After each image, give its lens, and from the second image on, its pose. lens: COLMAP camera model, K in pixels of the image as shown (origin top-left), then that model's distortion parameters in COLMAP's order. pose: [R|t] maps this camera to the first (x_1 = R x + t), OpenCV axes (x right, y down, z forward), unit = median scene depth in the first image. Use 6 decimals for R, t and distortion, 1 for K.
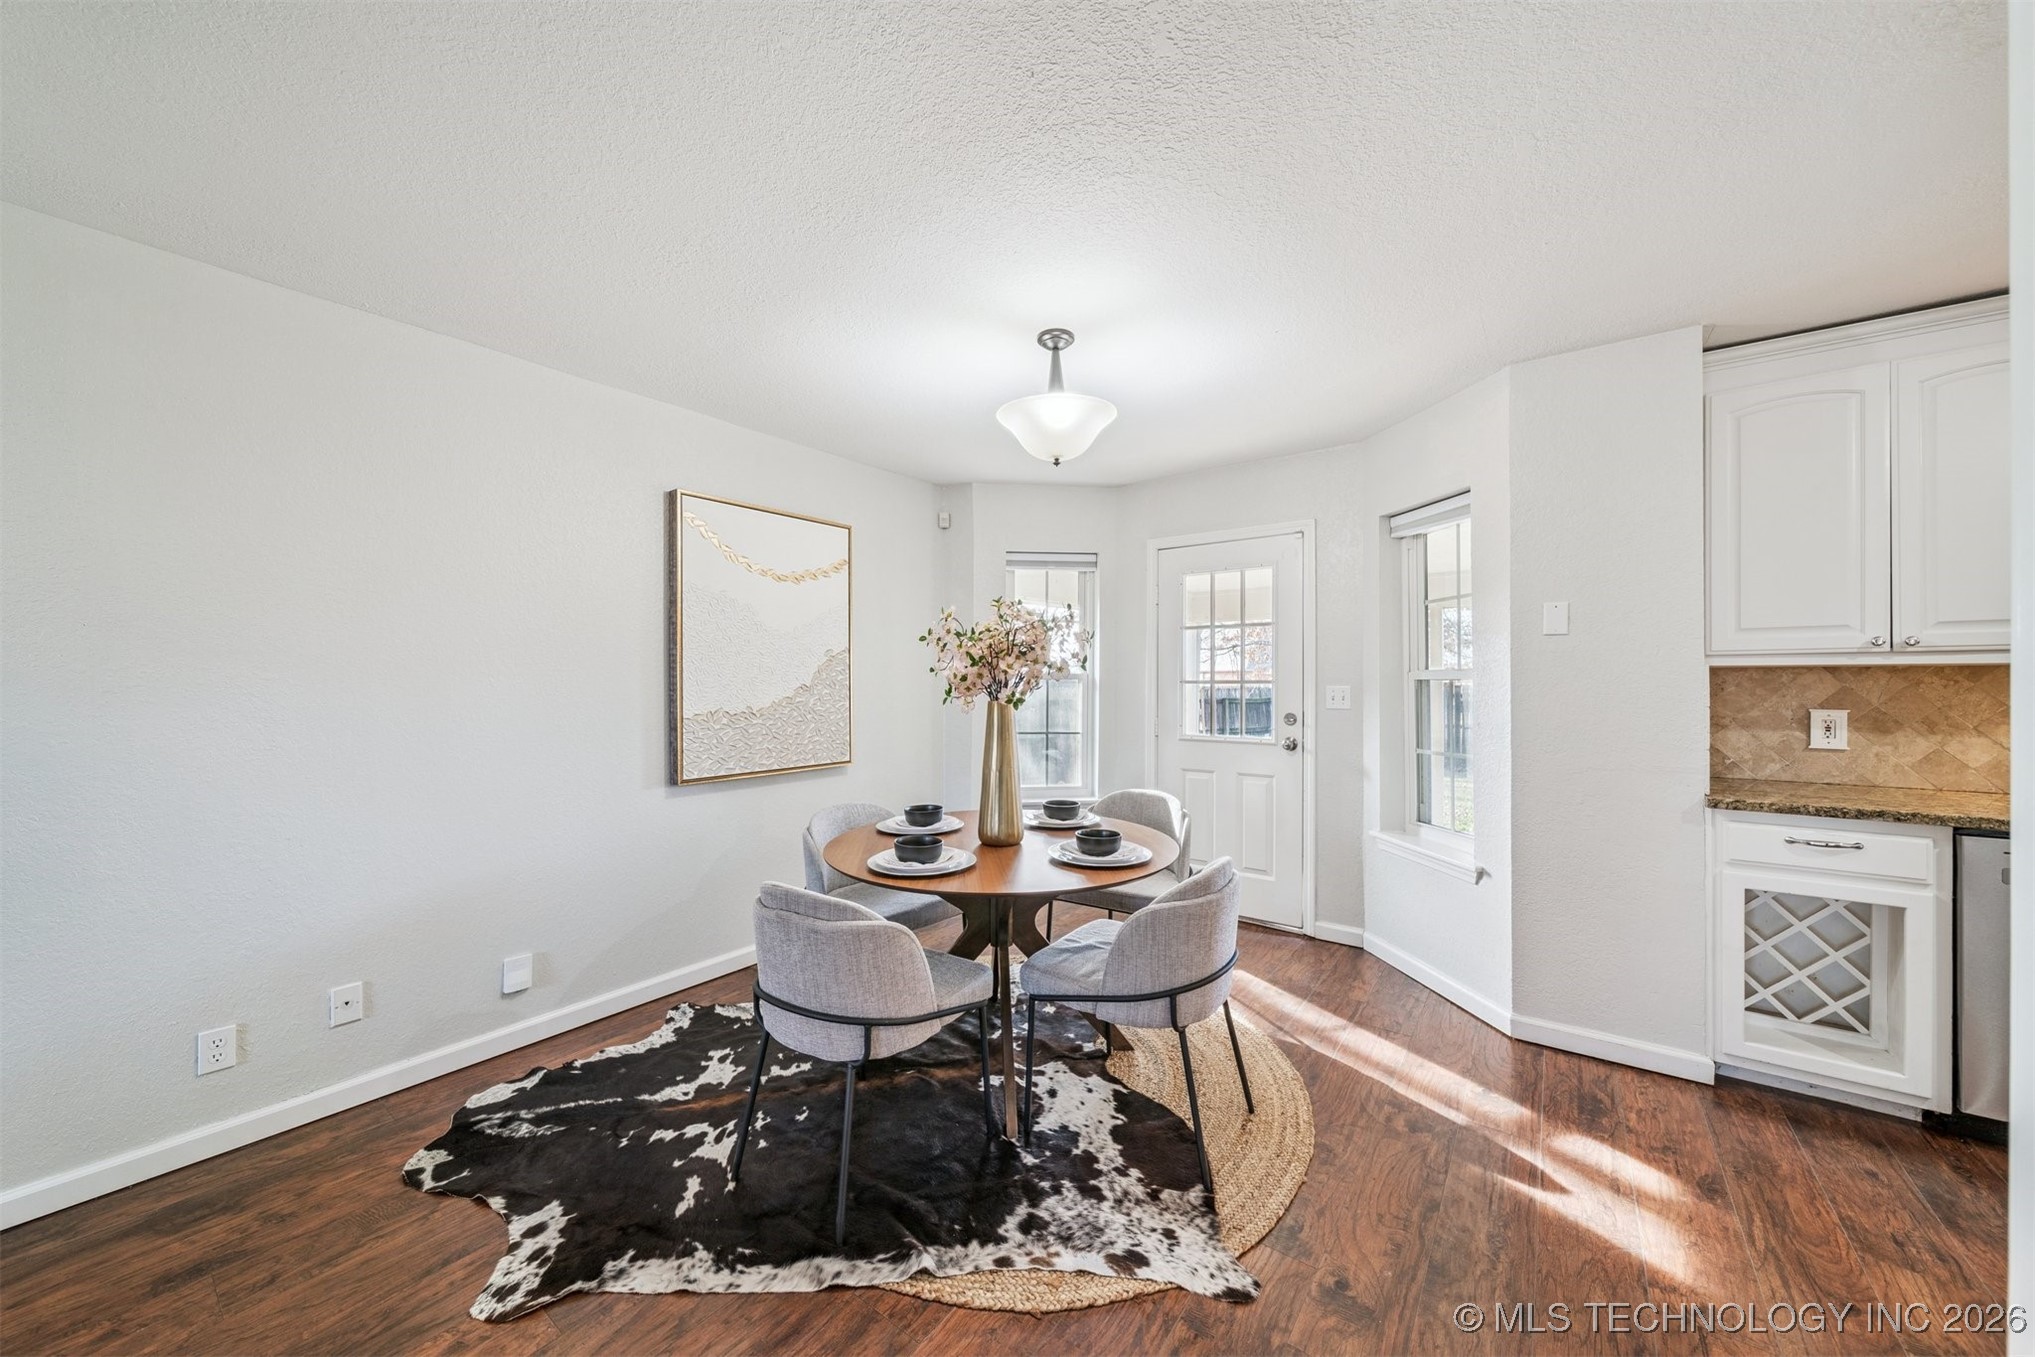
lens RADIAL K [[717.9, 0, 1013.2], [0, 717.9, 687.3], [0, 0, 1]] dist [-0.001570, -0.001640]
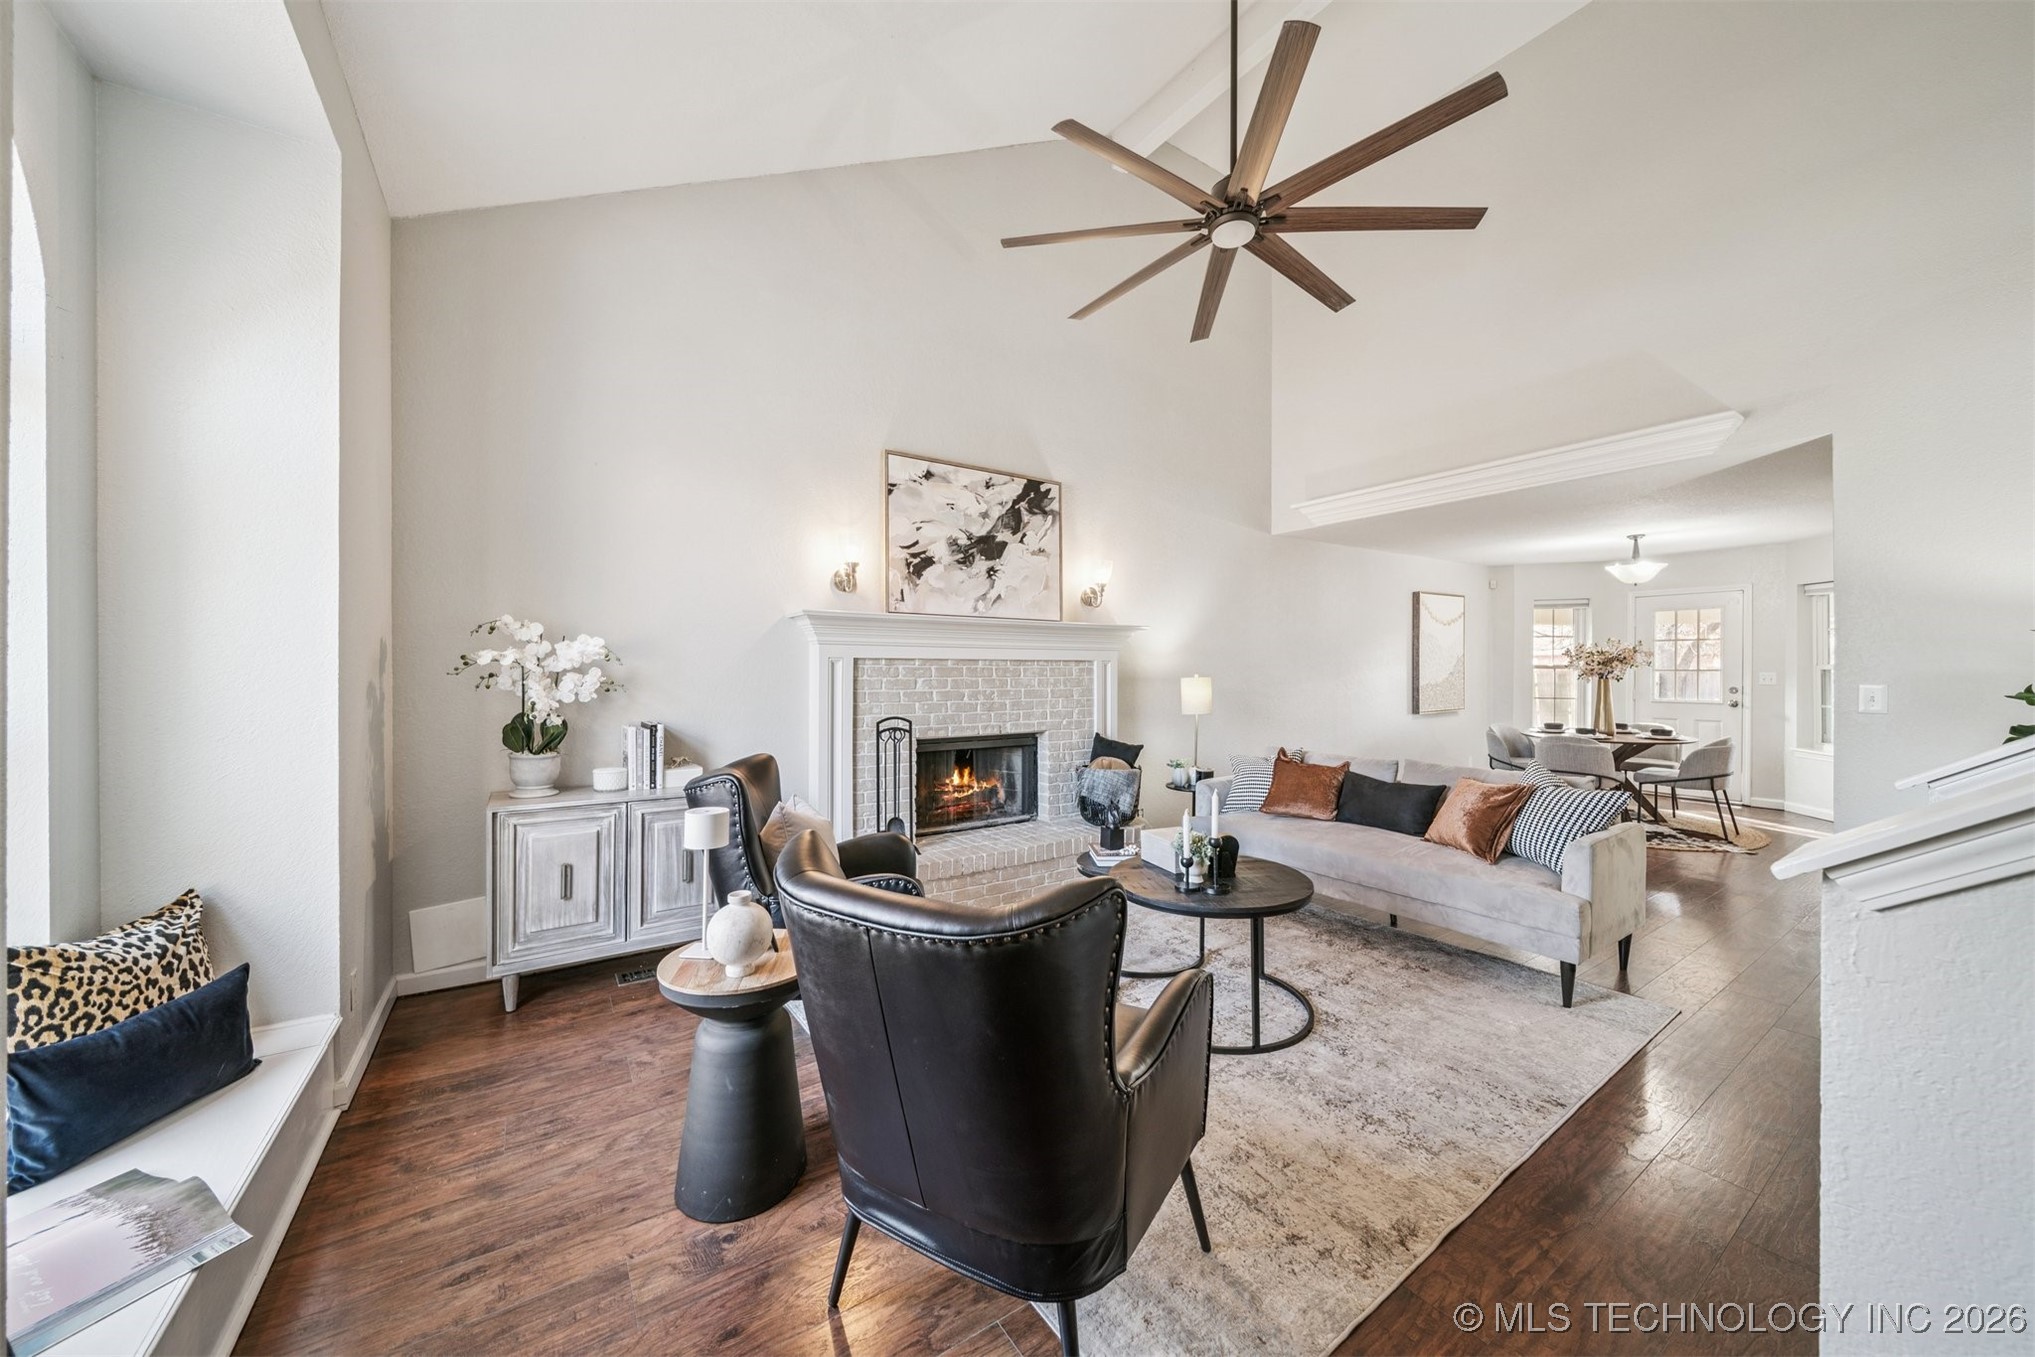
lens RADIAL K [[717.9, 0, 1012.3], [0, 717.9, 678.2], [0, 0, 1]] dist [-0.001570, -0.001640]
pose [[0.943772, 0.002195, -0.330590, -1.213775], [0.000851, 0.999959, 0.009066, -0.008140], [0.330596, -0.008838, 0.943731, -2.172812]]
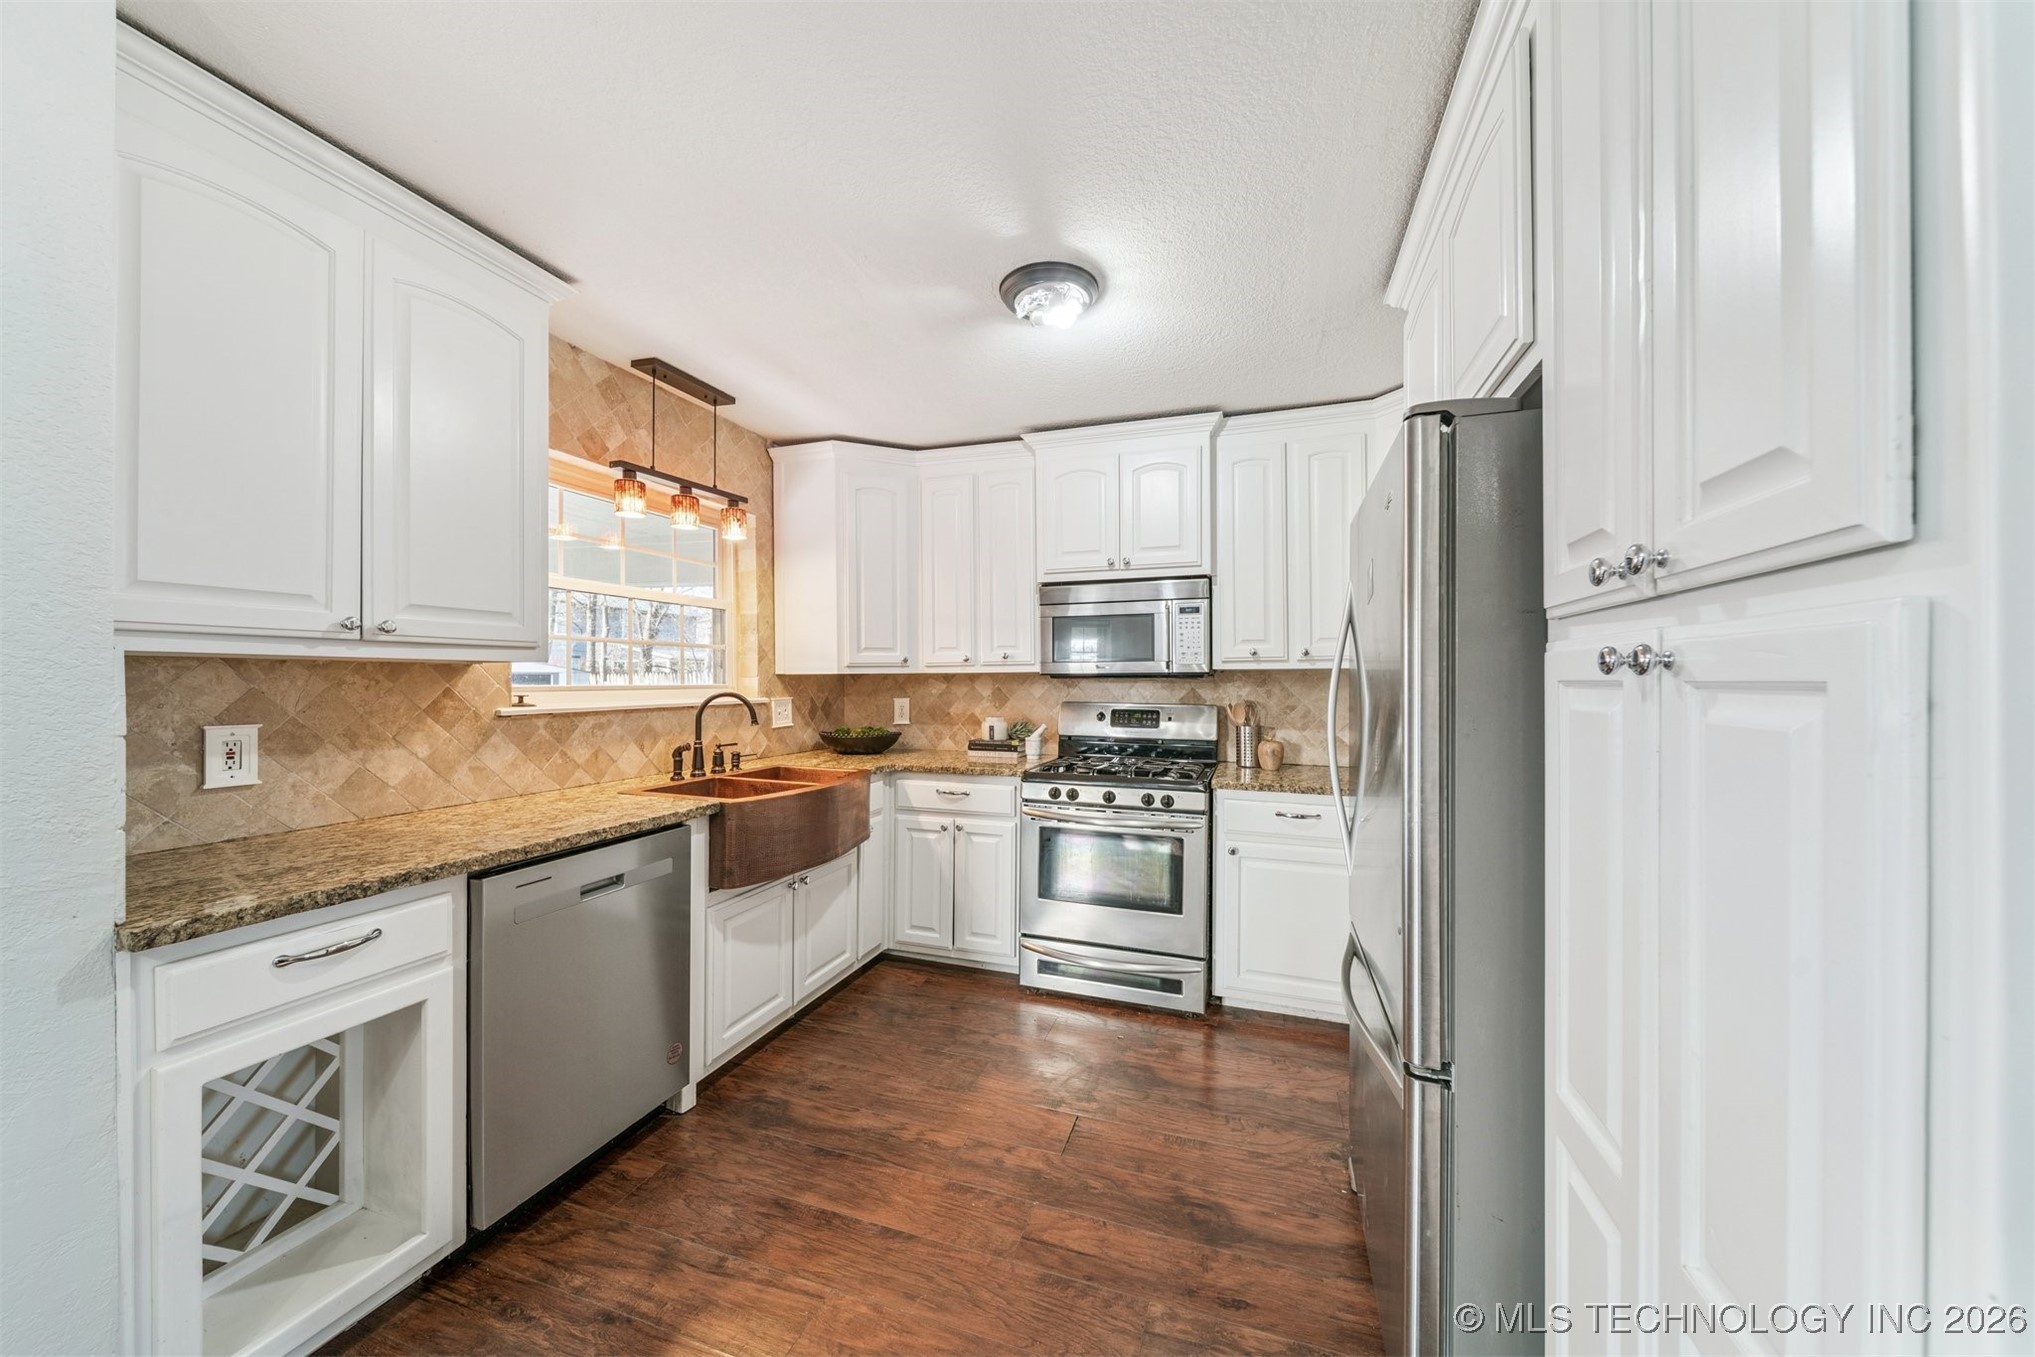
lens RADIAL K [[717.9, 0, 1016.9], [0, 717.9, 679.7], [0, 0, 1]] dist [-0.001570, -0.001640]
pose [[-0.318953, 0.000857, 0.947770, 0.335334], [0.002538, 0.999997, -0.000050, -0.008334], [-0.947767, 0.002390, -0.318954, 0.582768]]
